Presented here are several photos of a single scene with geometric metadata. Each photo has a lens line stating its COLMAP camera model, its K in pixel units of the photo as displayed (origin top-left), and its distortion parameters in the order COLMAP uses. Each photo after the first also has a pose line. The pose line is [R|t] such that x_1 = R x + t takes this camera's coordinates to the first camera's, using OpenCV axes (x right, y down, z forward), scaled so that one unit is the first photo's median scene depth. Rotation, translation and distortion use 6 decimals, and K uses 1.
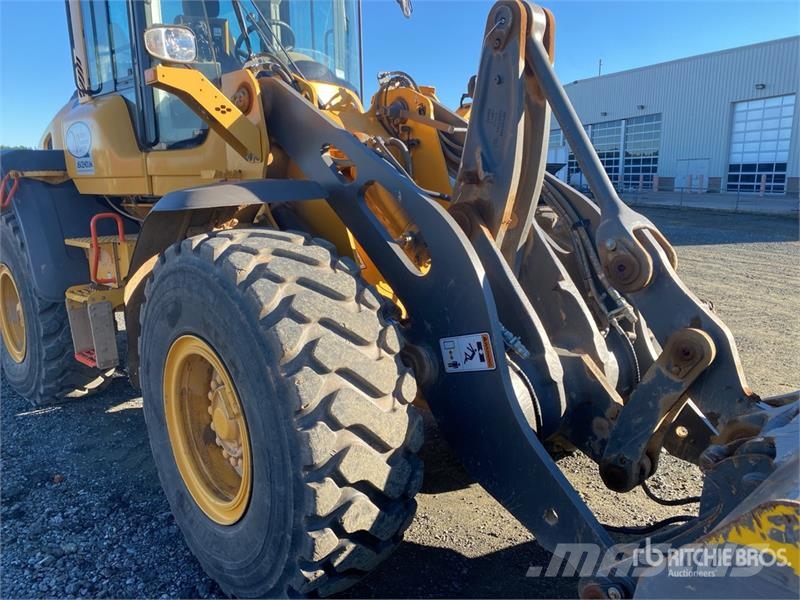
lens RADIAL K [[616.4, 0, 405.1], [0, 616.4, 298.9], [0, 0, 1]] dist [0.013420, -0.019143]
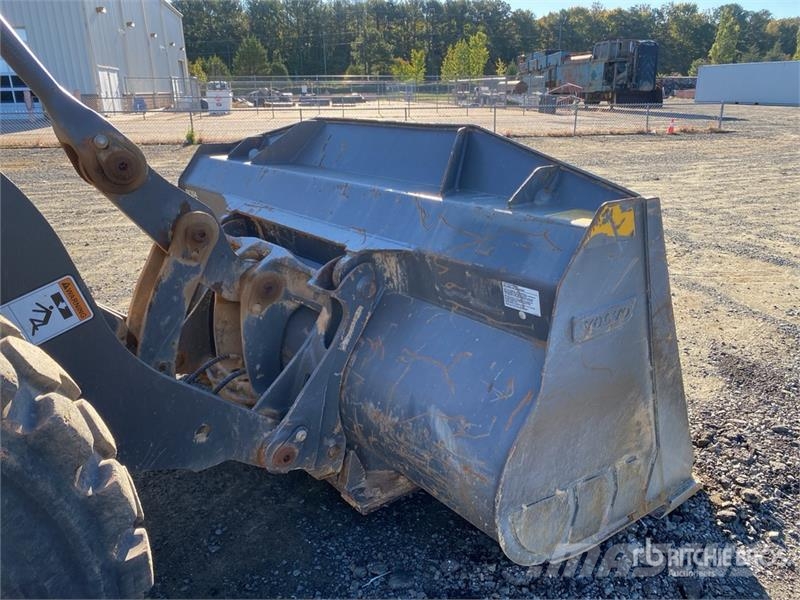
lens RADIAL K [[616.4, 0, 401.7], [0, 616.4, 298.9], [0, 0, 1]] dist [0.013420, -0.019143]
pose [[0.054775, -0.321766, 0.945233, -0.445239], [0.212693, 0.928688, 0.303809, -0.047119], [-0.975583, 0.184403, 0.119306, 0.430150]]
